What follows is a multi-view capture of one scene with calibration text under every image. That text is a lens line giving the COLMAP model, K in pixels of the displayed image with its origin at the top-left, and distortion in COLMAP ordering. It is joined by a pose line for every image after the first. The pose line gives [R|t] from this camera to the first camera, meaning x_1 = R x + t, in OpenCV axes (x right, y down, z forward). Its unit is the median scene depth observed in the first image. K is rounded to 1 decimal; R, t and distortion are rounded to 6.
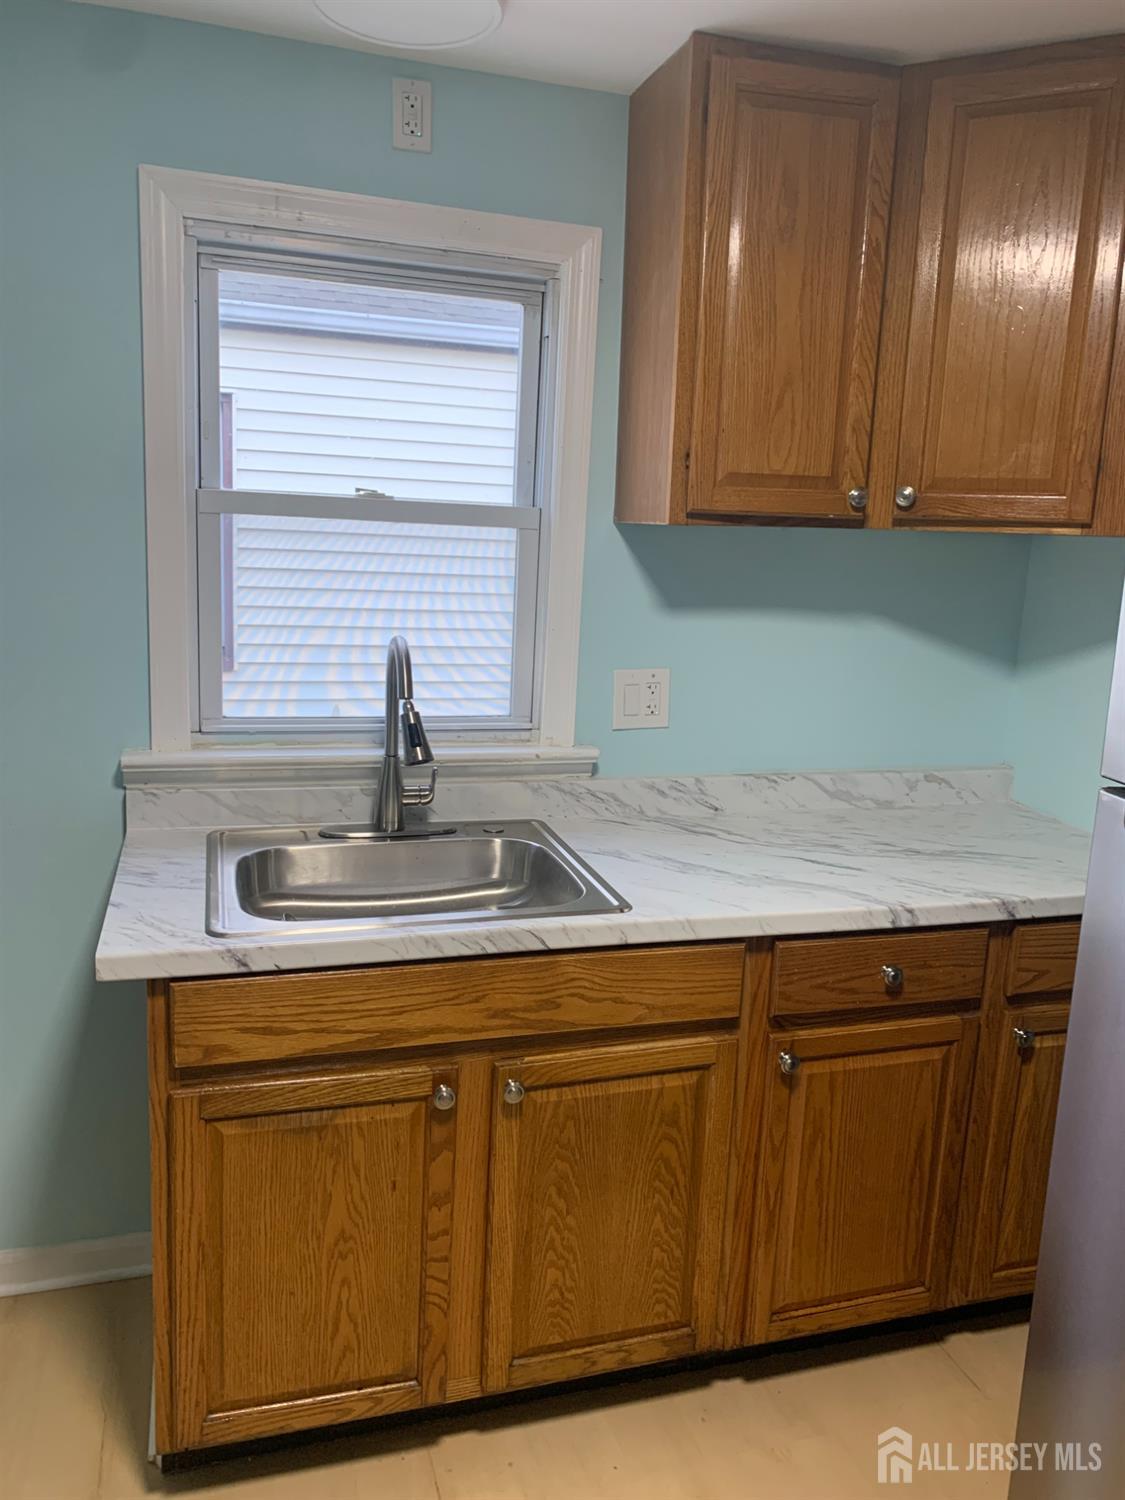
lens RADIAL K [[1144.6, 0, 562.5], [0, 1144.6, 750.0], [0, 0, 1]] dist [0.015646, -0.012066]
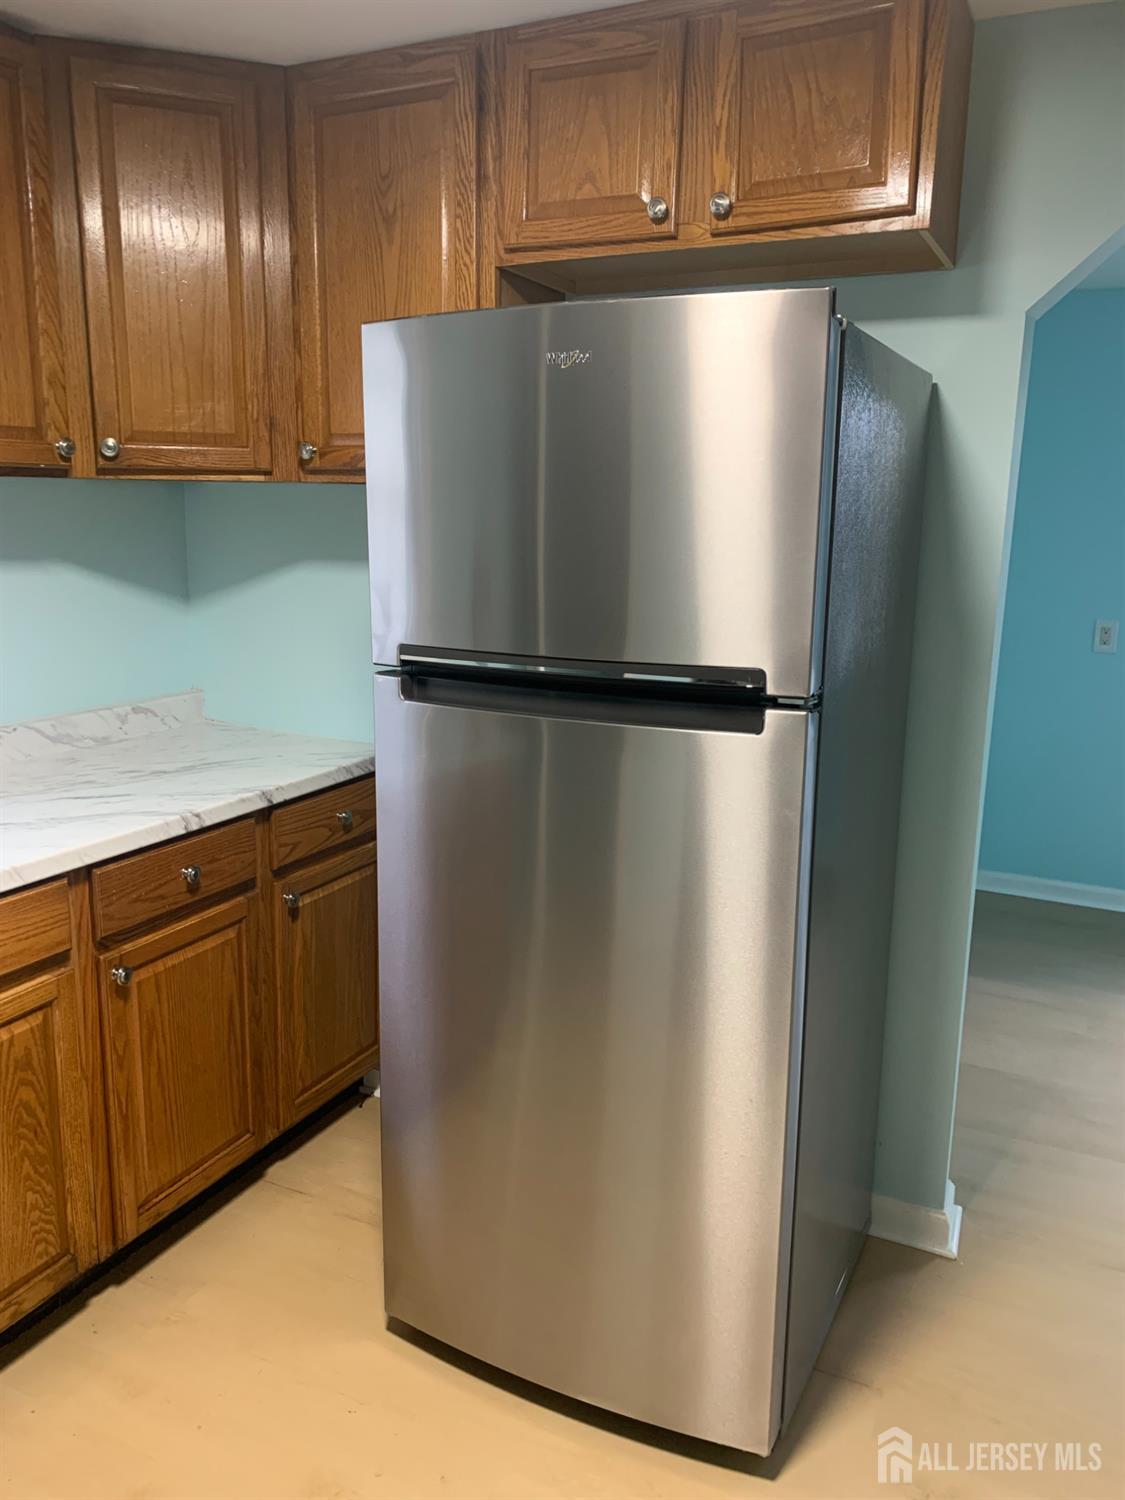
lens RADIAL K [[1144.6, 0, 562.5], [0, 1144.6, 750.0], [0, 0, 1]] dist [0.015646, -0.012066]
pose [[0.699513, -0.181705, 0.691133, -0.213659], [0.149244, 0.982953, 0.107373, 0.007867], [-0.698862, 0.028038, 0.714707, -0.070982]]
